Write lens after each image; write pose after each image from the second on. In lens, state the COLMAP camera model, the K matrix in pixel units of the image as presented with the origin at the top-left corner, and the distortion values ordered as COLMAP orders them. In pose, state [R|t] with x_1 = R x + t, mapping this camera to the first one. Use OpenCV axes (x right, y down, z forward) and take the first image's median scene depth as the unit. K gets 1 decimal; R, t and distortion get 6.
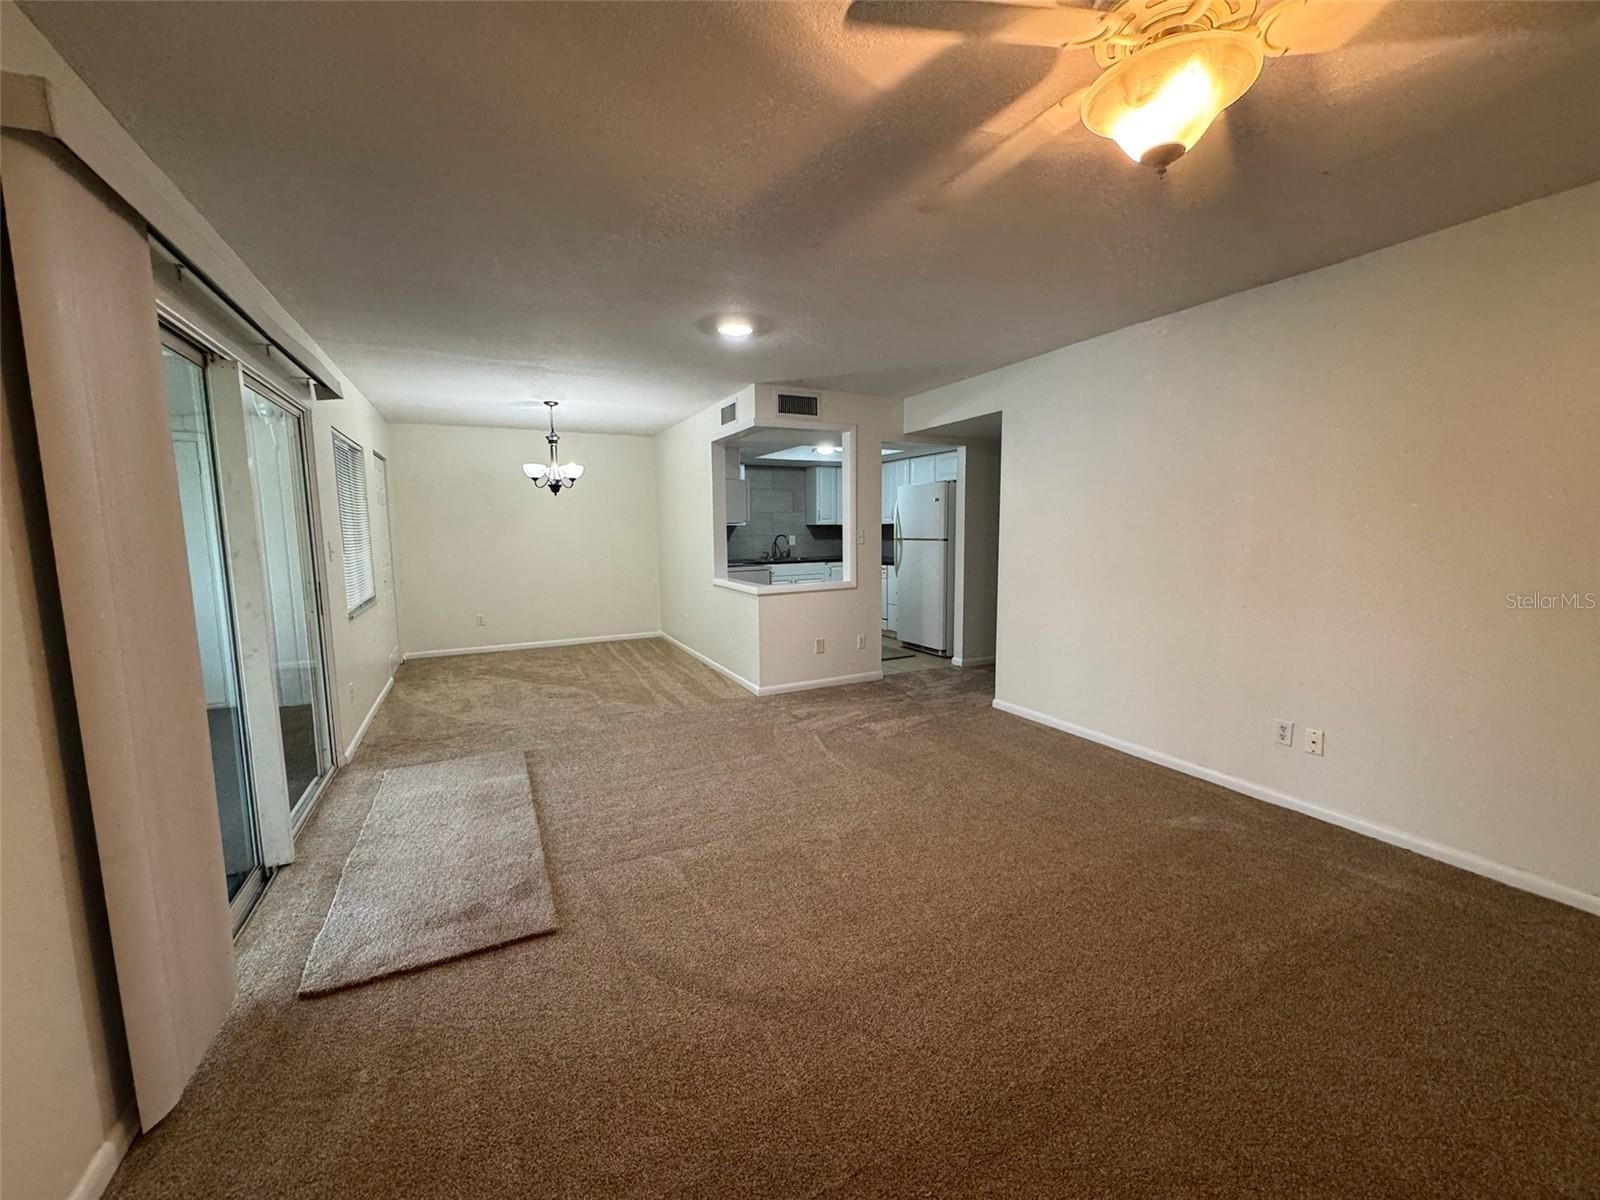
lens RADIAL K [[634.1, 0, 801.0], [0, 634.1, 598.3], [0, 0, 1]] dist [0.000720, 0.000013]
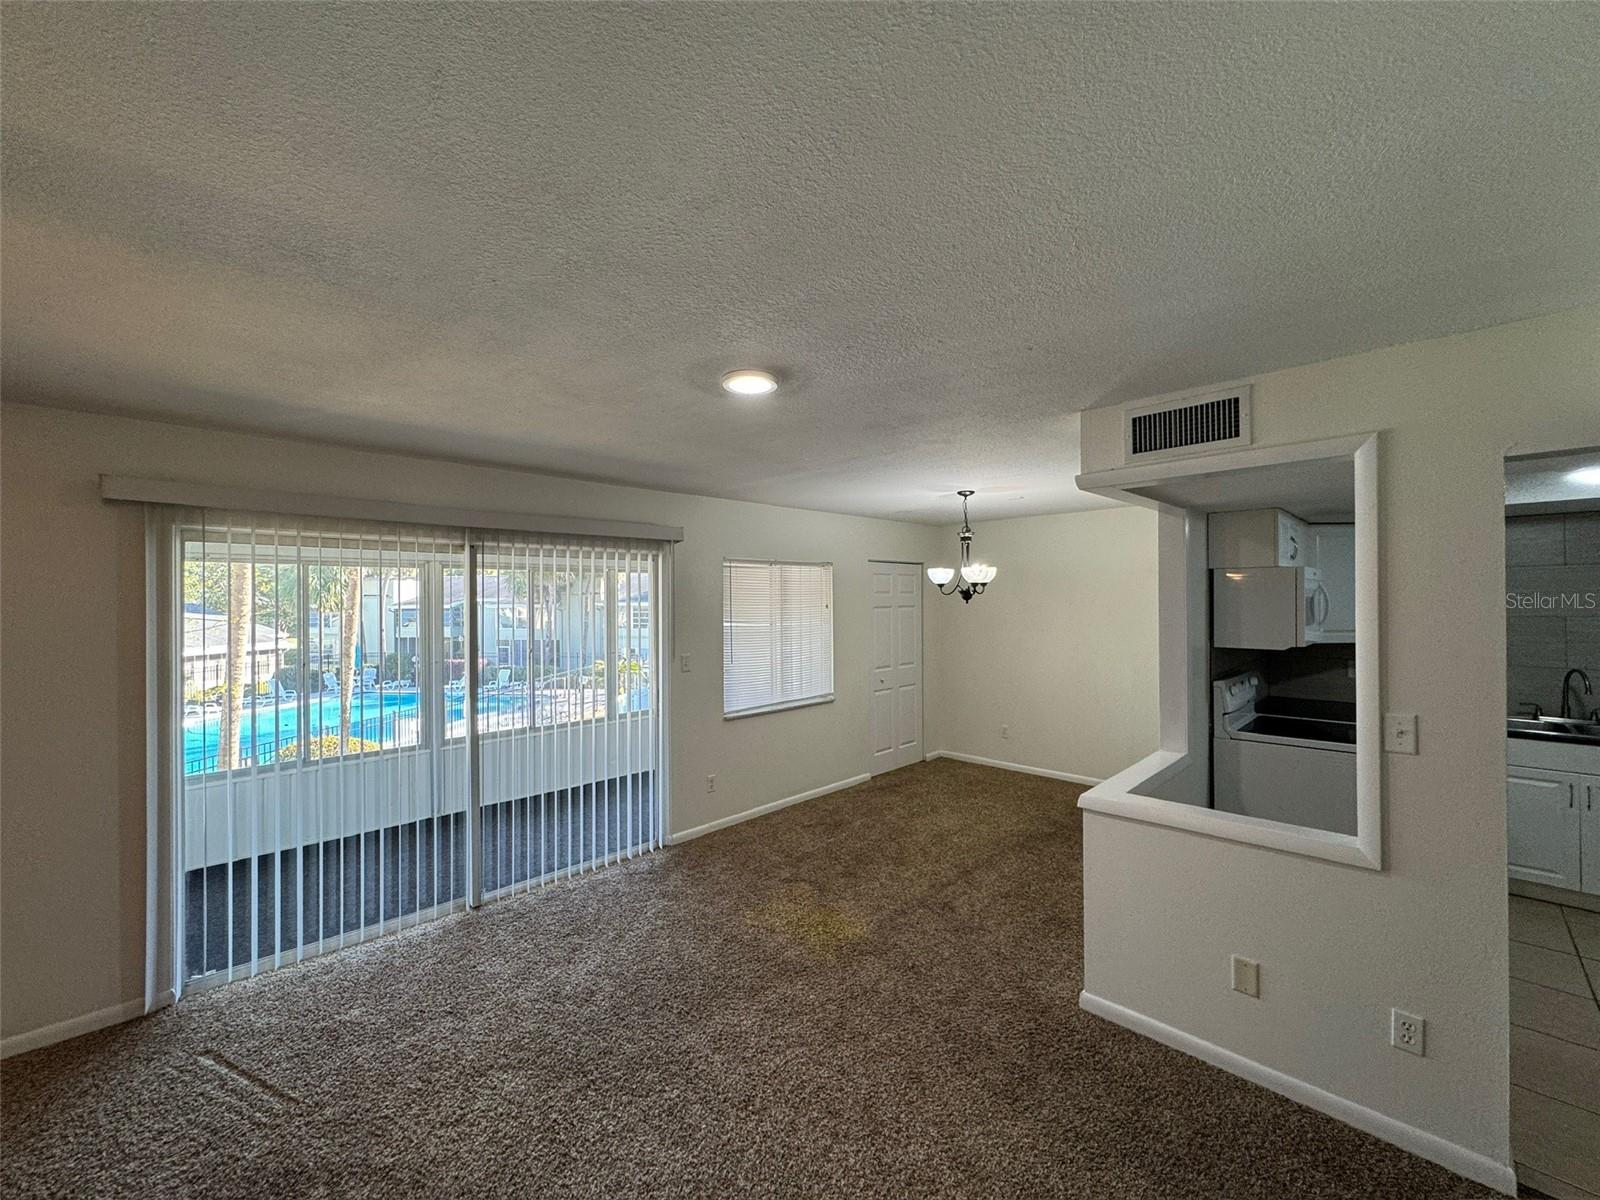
lens RADIAL K [[634.1, 0, 800.2], [0, 634.1, 601.5], [0, 0, 1]] dist [0.000720, 0.000013]
pose [[0.308502, 0.006545, -0.951201, 0.267491], [-0.101996, 0.994439, -0.026238, -0.102812], [0.945739, 0.105113, 0.307454, 0.461496]]
